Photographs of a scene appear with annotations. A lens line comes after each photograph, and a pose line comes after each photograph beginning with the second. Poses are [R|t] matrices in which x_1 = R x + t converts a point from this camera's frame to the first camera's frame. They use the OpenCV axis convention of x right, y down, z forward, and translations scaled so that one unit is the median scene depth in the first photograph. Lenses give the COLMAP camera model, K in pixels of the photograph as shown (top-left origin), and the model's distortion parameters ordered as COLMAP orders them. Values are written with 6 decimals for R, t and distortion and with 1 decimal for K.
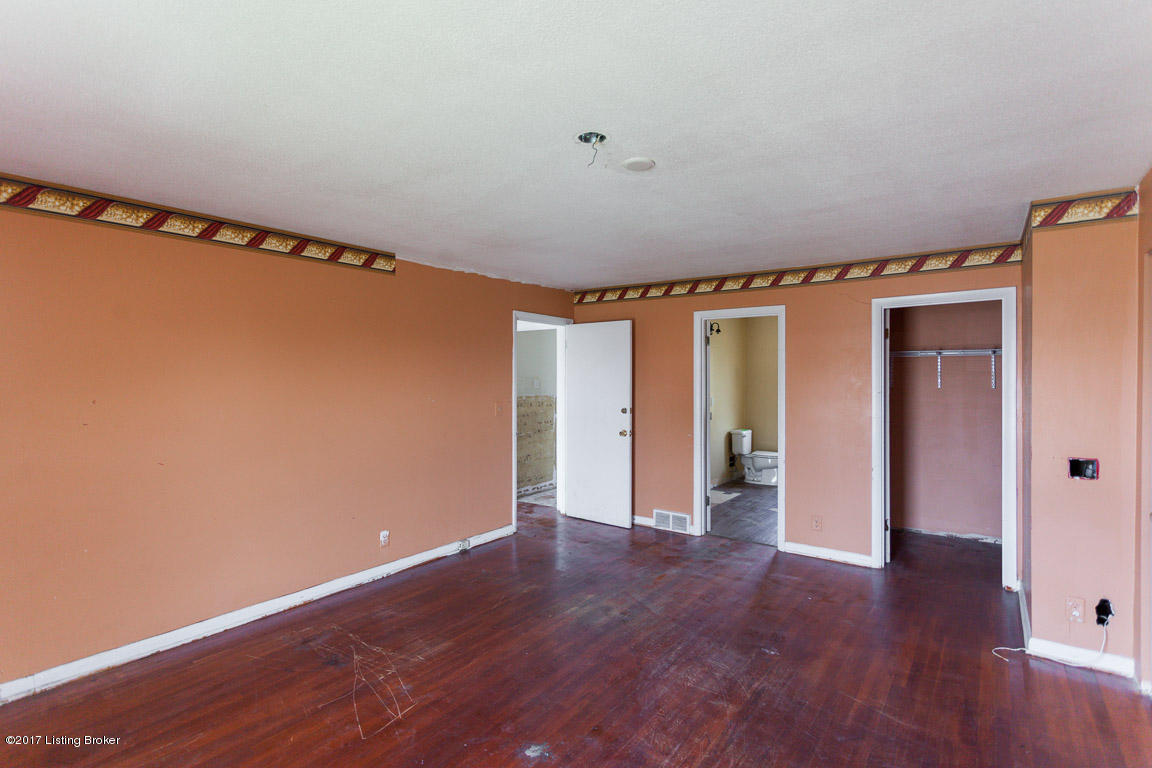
lens RADIAL K [[560.7, 0, 575.5], [0, 560.7, 382.3], [0, 0, 1]] dist [-0.000055, 0.000012]
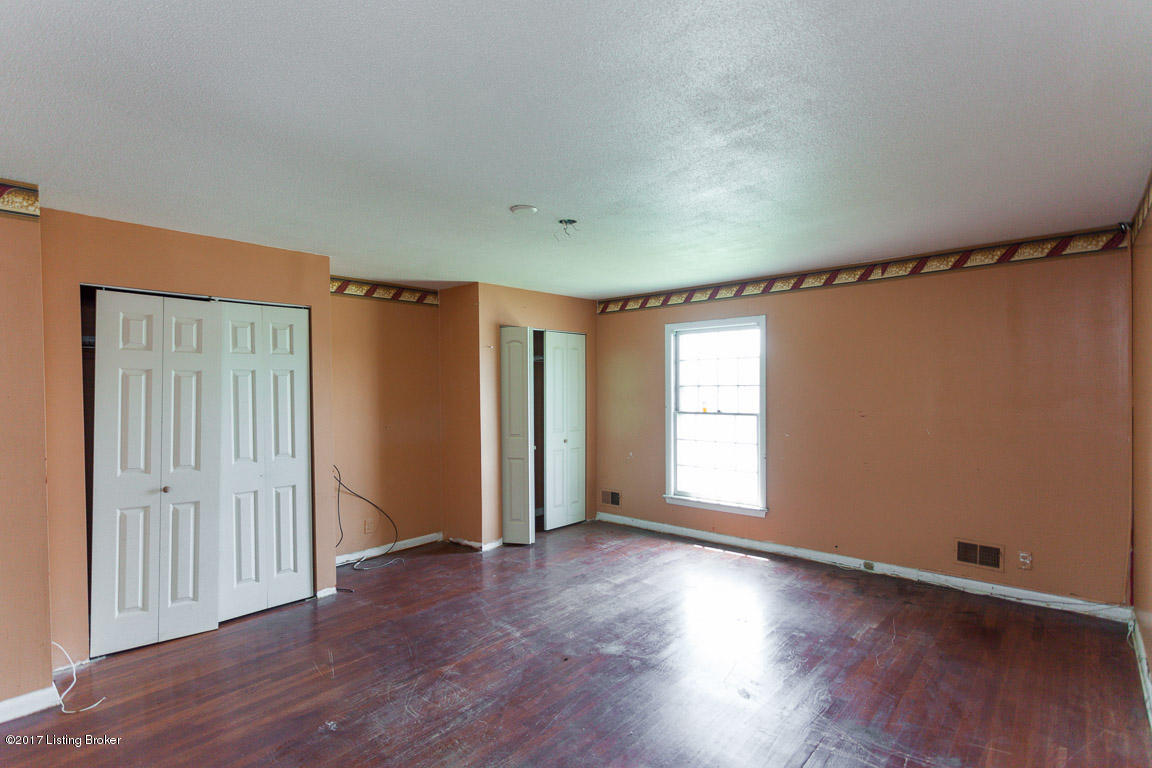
lens RADIAL K [[560.7, 0, 575.5], [0, 560.7, 382.1], [0, 0, 1]] dist [-0.000055, 0.000012]
pose [[-0.995866, 0.014919, 0.089598, -0.092901], [0.015633, 0.999851, 0.007275, -0.017093], [-0.089476, 0.008646, -0.995951, 1.942742]]
